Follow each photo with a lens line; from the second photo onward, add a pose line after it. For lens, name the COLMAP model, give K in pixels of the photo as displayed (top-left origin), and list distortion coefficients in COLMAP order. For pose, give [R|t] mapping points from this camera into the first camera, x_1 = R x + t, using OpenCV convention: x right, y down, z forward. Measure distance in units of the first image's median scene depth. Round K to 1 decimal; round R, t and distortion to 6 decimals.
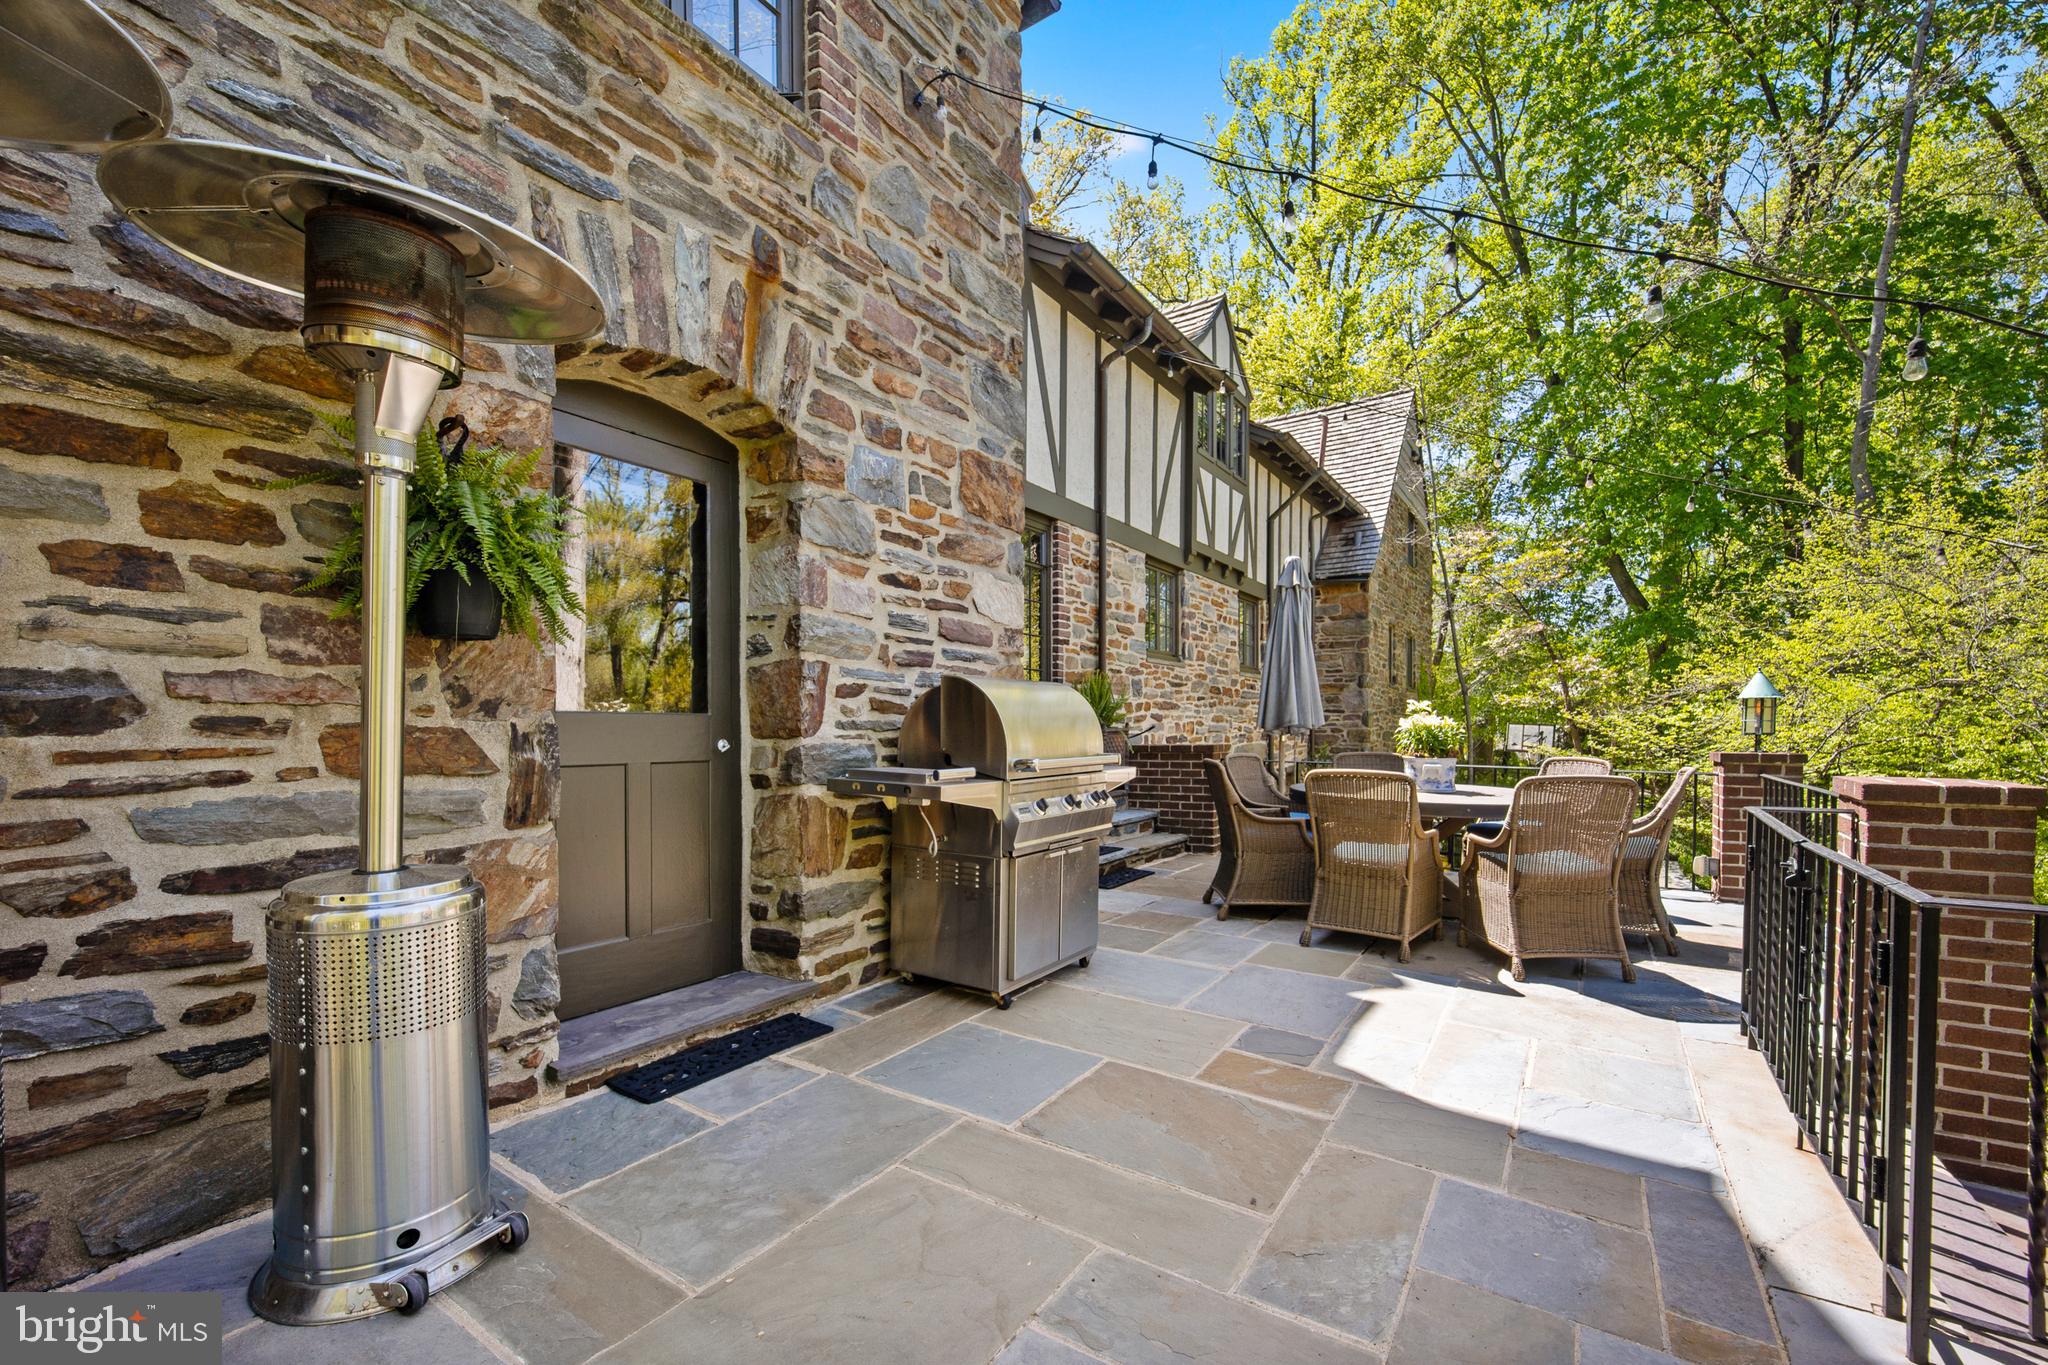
lens RADIAL K [[872.9, 0, 1027.1], [0, 872.9, 730.5], [0, 0, 1]] dist [-0.009148, -0.000213]
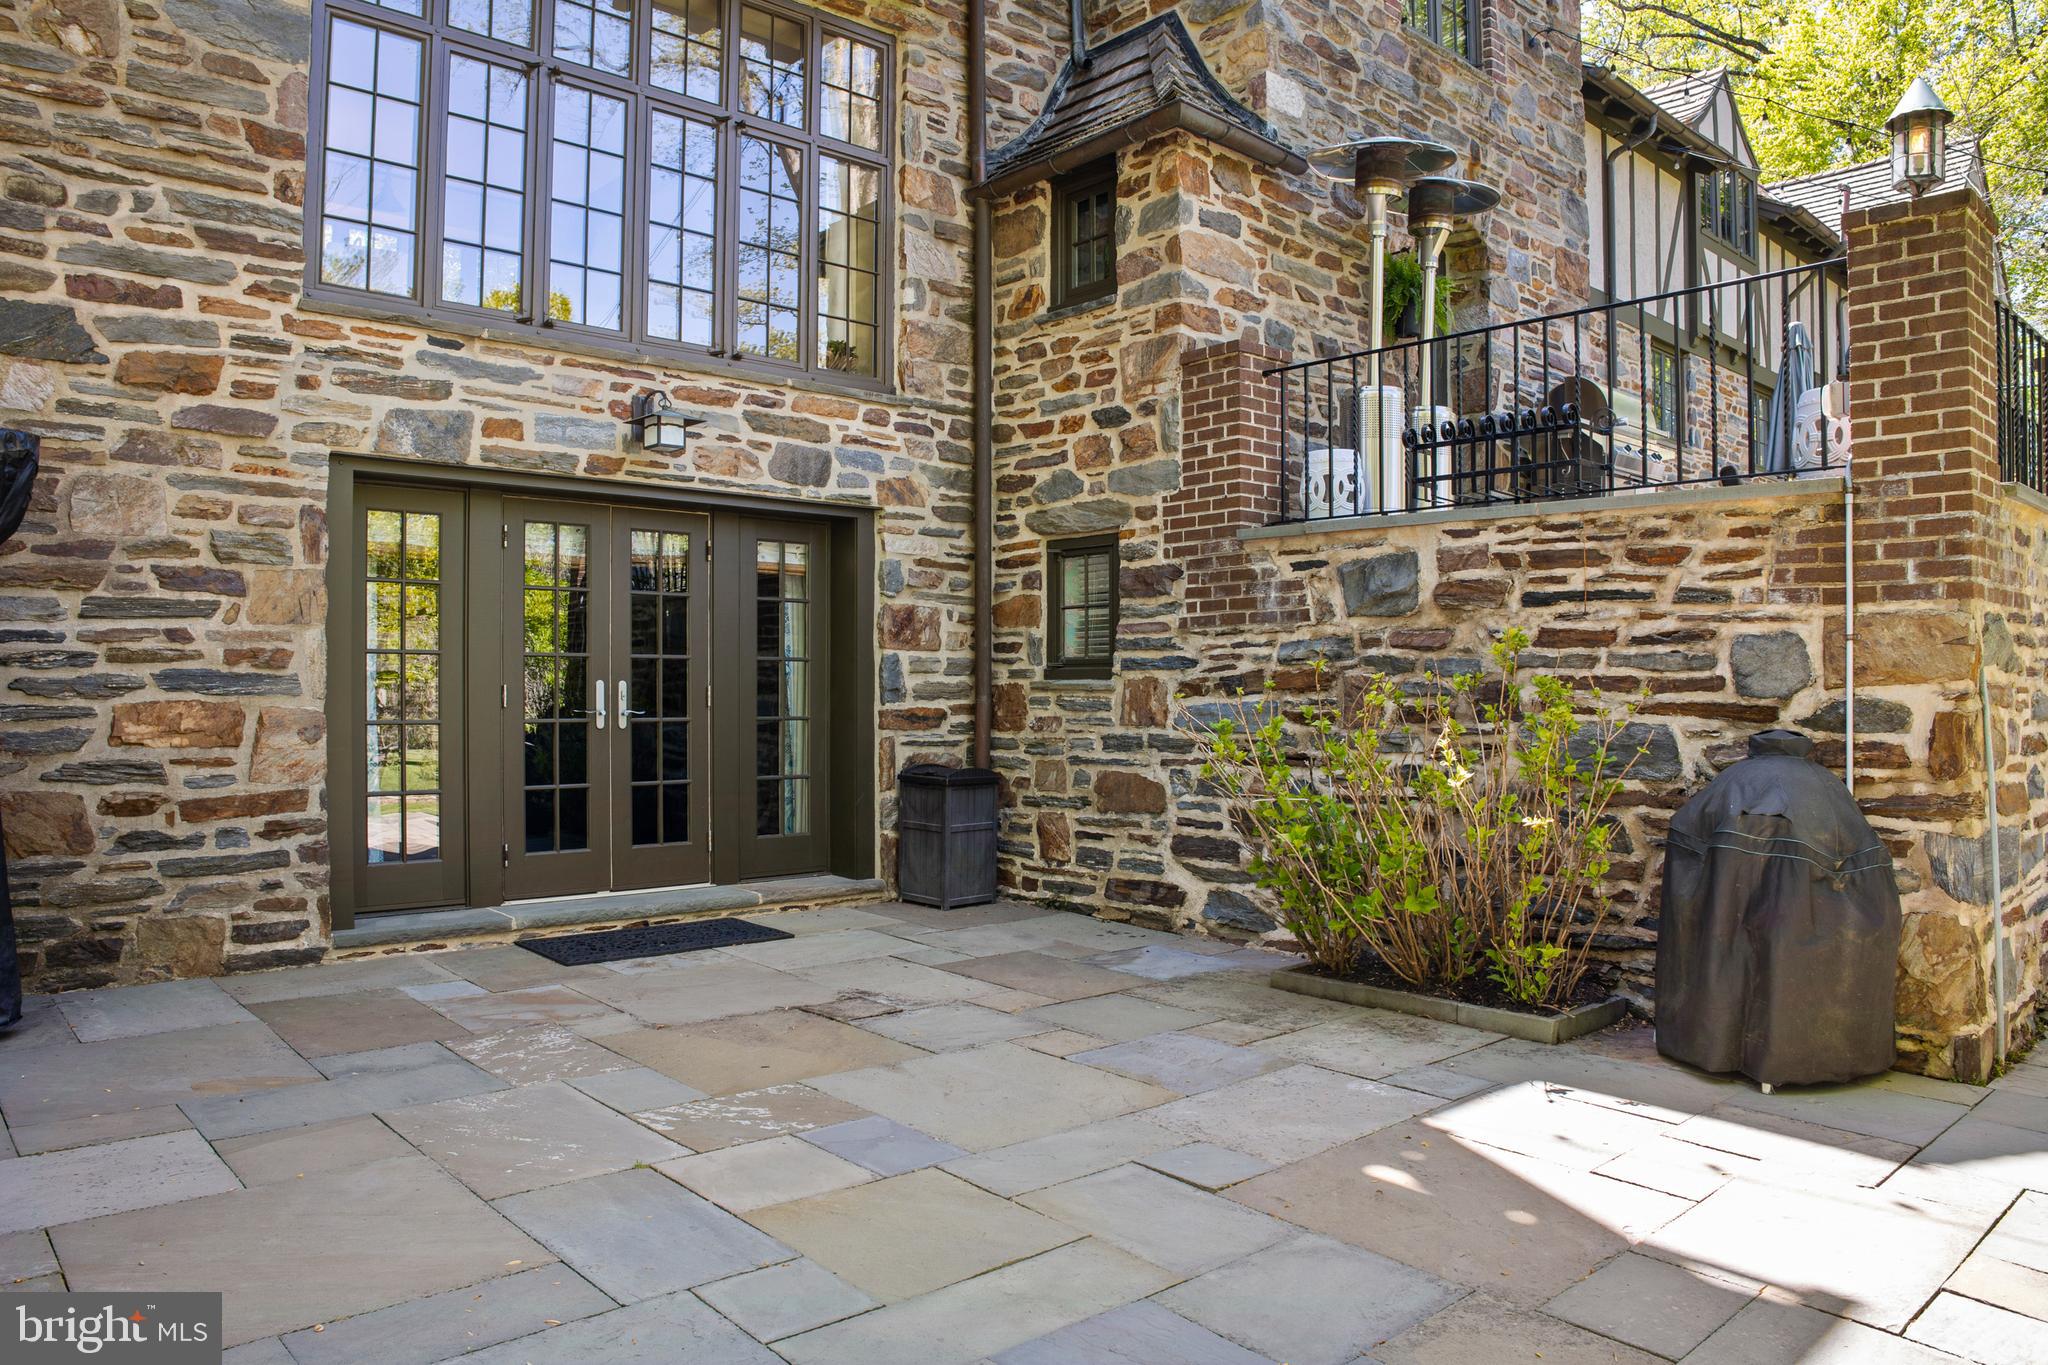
lens RADIAL K [[1409.8, 0, 1020.8], [0, 1409.8, 686.1], [0, 0, 1]] dist [-0.109404, 0.028086]
pose [[0.967267, 0.002261, -0.253752, -0.193911], [-0.002818, 0.999994, -0.001833, 0.243060], [0.253746, 0.002488, 0.967268, -0.834681]]
